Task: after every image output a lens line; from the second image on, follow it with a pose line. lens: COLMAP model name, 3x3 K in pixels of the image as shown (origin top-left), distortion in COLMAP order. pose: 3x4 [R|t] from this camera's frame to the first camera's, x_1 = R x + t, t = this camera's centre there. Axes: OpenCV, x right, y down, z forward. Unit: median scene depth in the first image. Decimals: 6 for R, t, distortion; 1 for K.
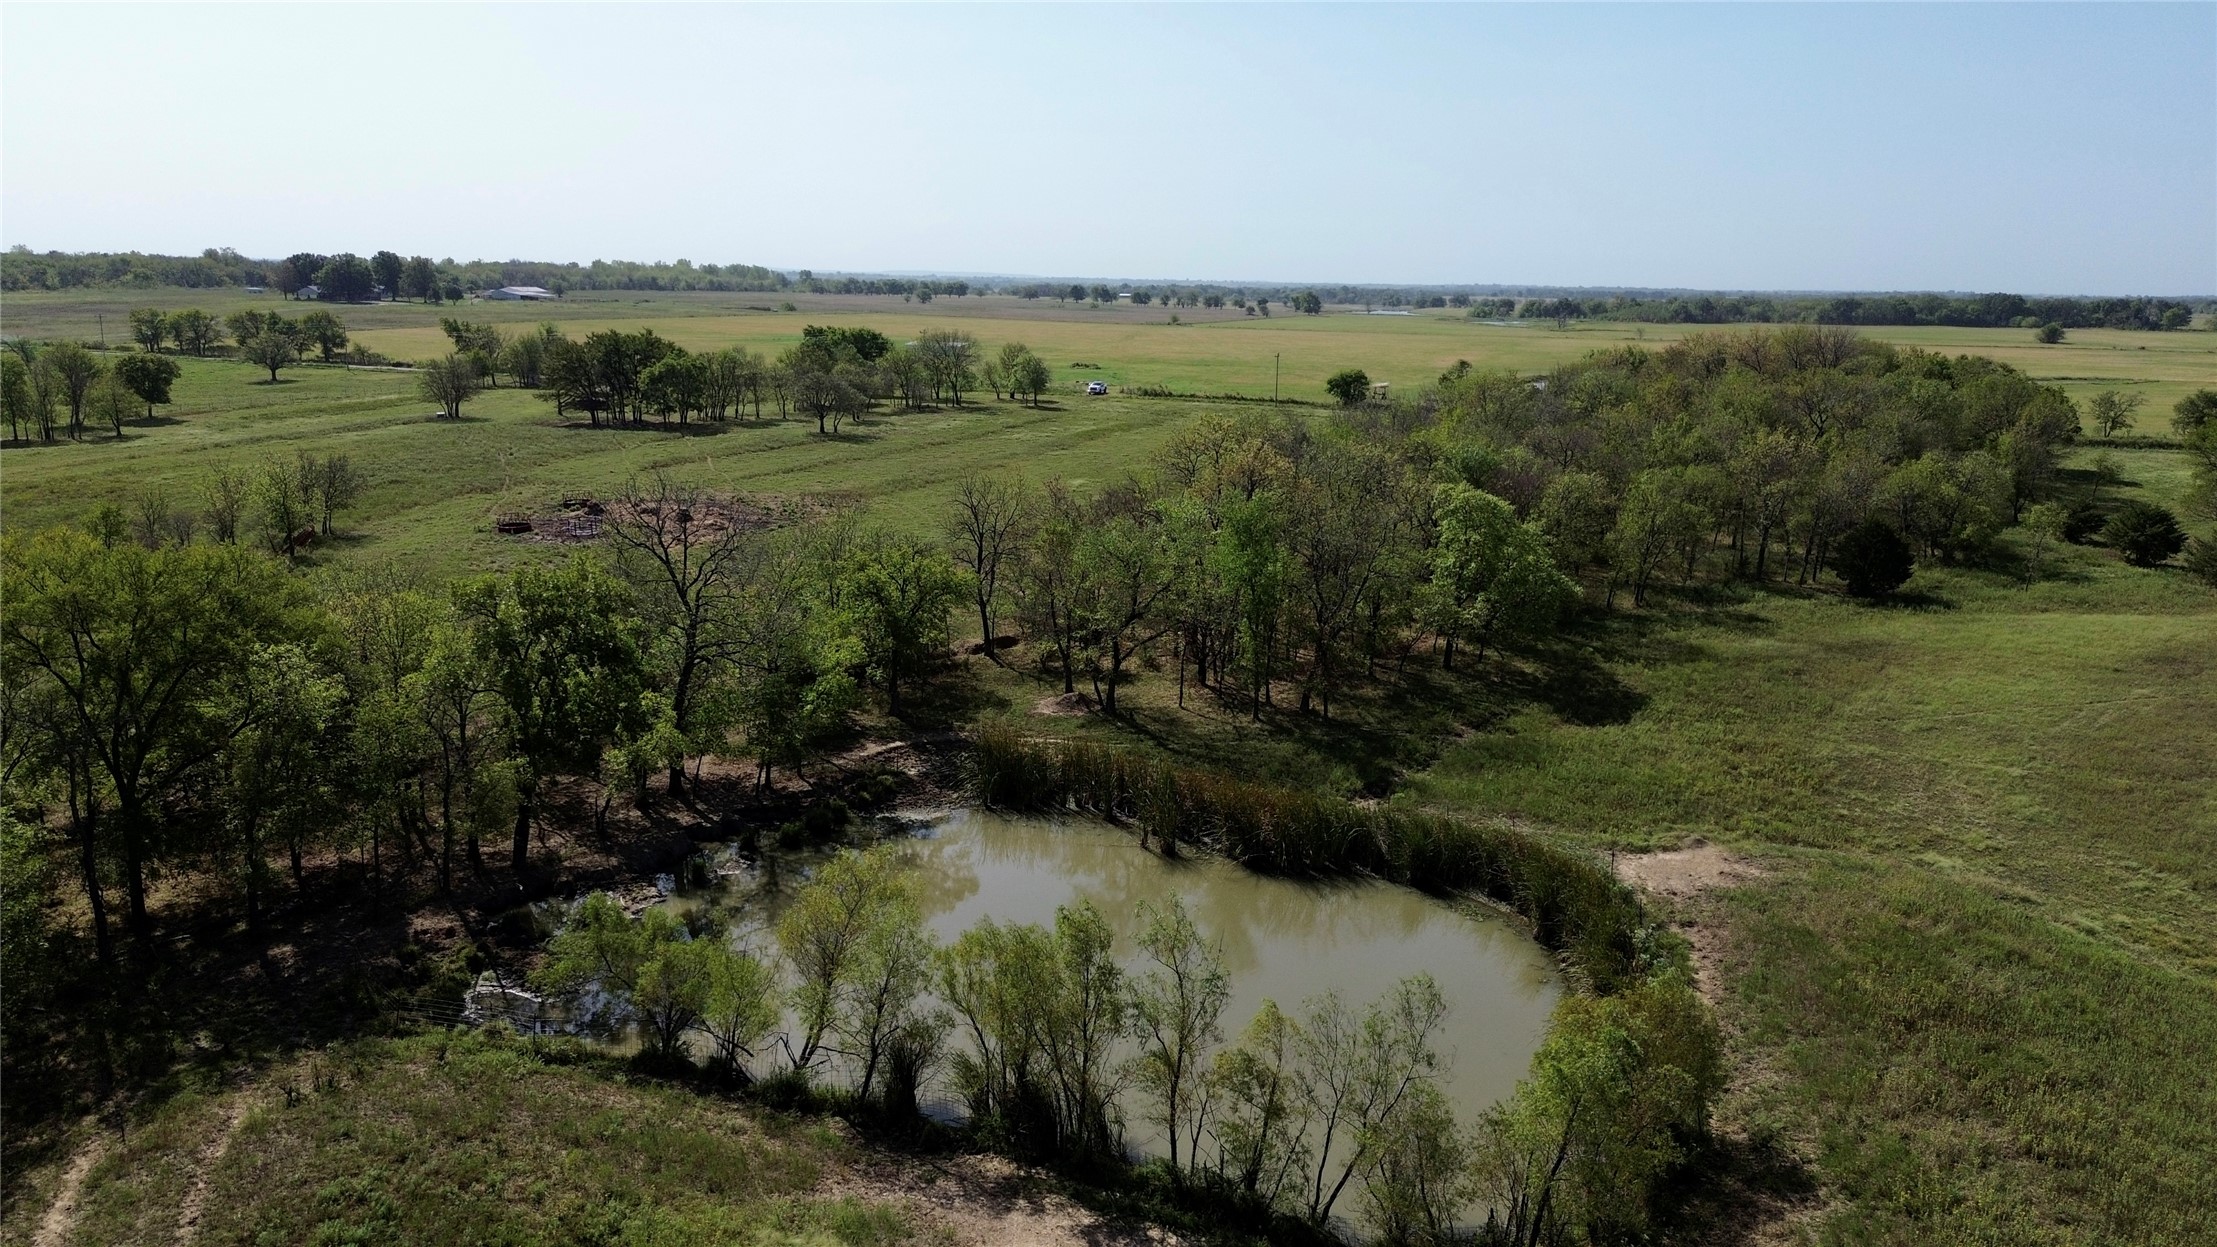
lens RADIAL K [[1573.2, 0, 1108.5], [0, 1573.2, 623.5], [0, 0, 1]] dist [0.099854, -0.117100]
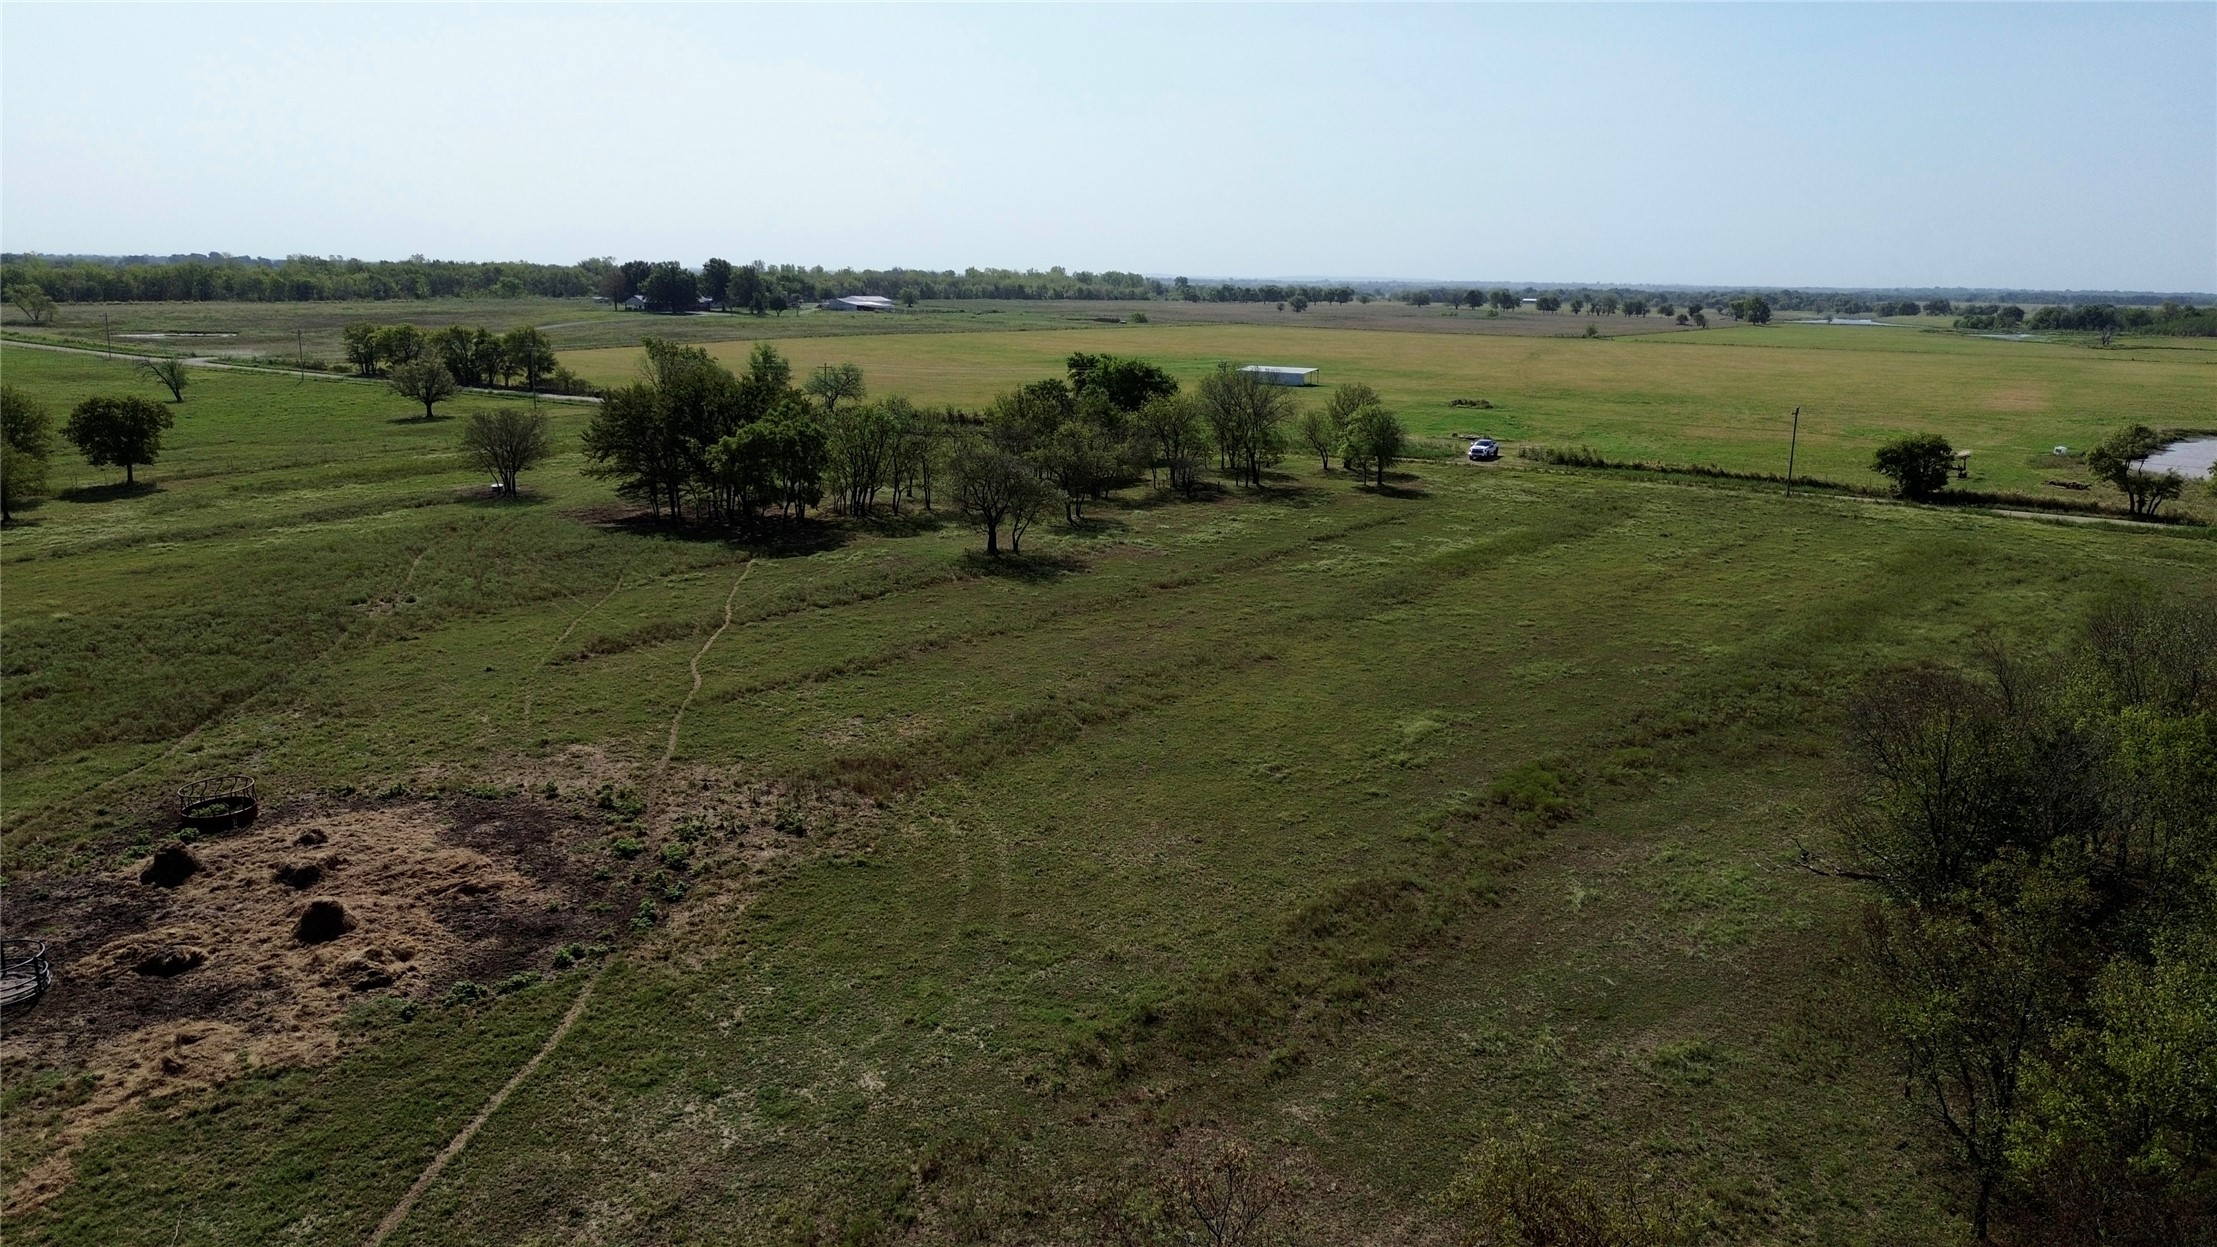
lens RADIAL K [[1580.6, 0, 1104.2], [0, 1580.6, 627.8], [0, 0, 1]] dist [0.074033, -0.072708]
pose [[0.970177, 0.051138, -0.236943, 0.000000], [-0.051478, 0.998663, 0.004757, -0.047638], [0.236870, 0.007582, 0.971512, 0.215537]]
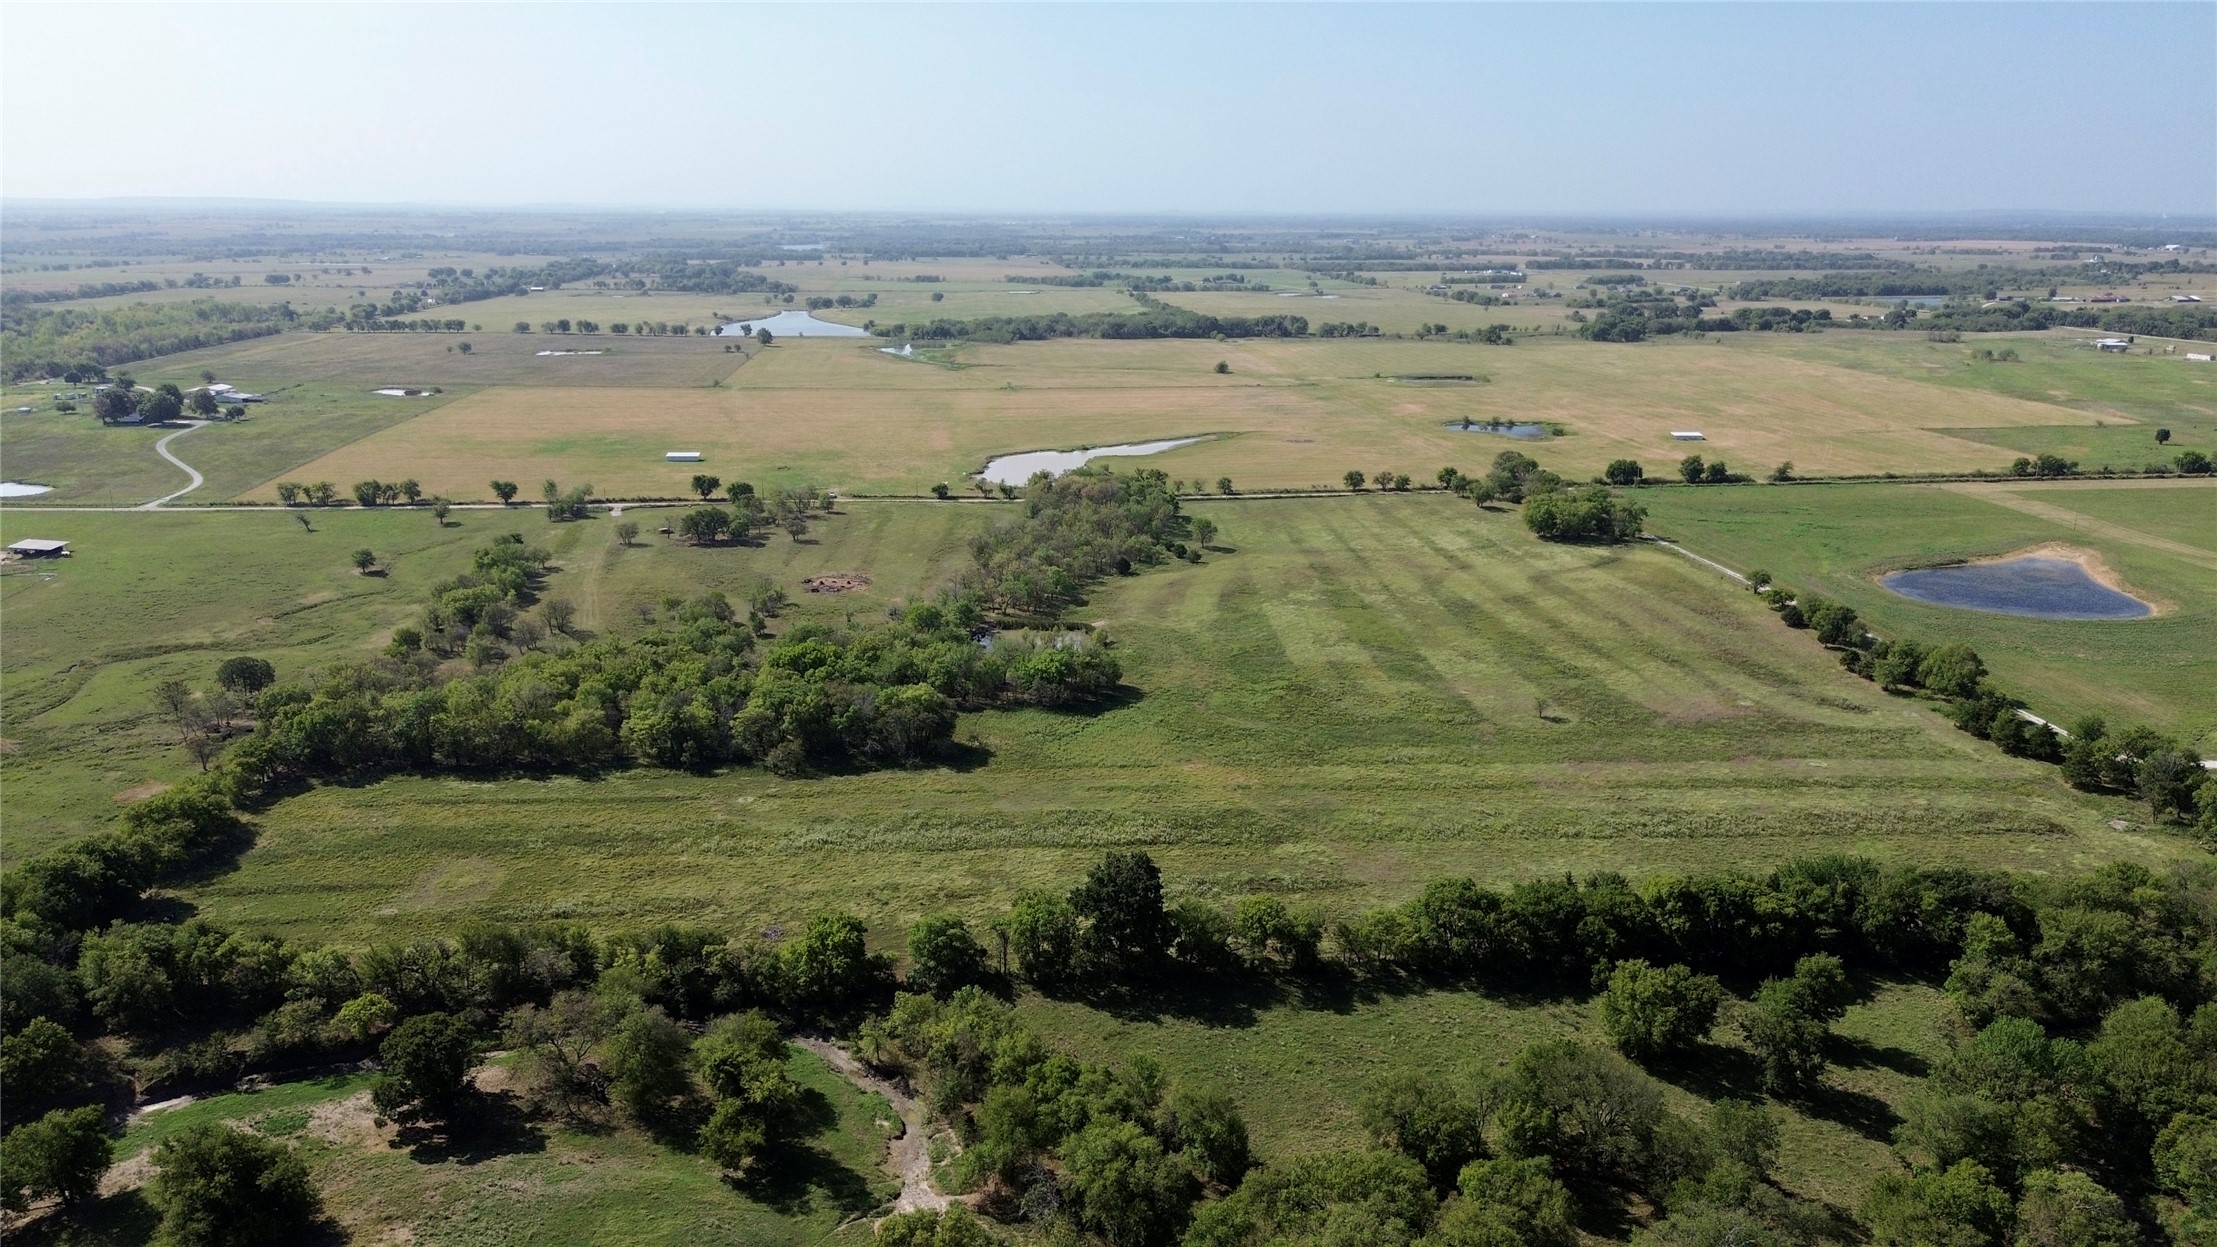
lens RADIAL K [[1580.6, 0, 1104.2], [0, 1580.6, 627.8], [0, 0, 1]] dist [0.074033, -0.072708]
pose [[0.914582, -0.118401, 0.386680, -0.393840], [0.097336, 0.992520, 0.073688, -0.058840], [-0.392513, -0.029756, 0.919265, -0.920337]]
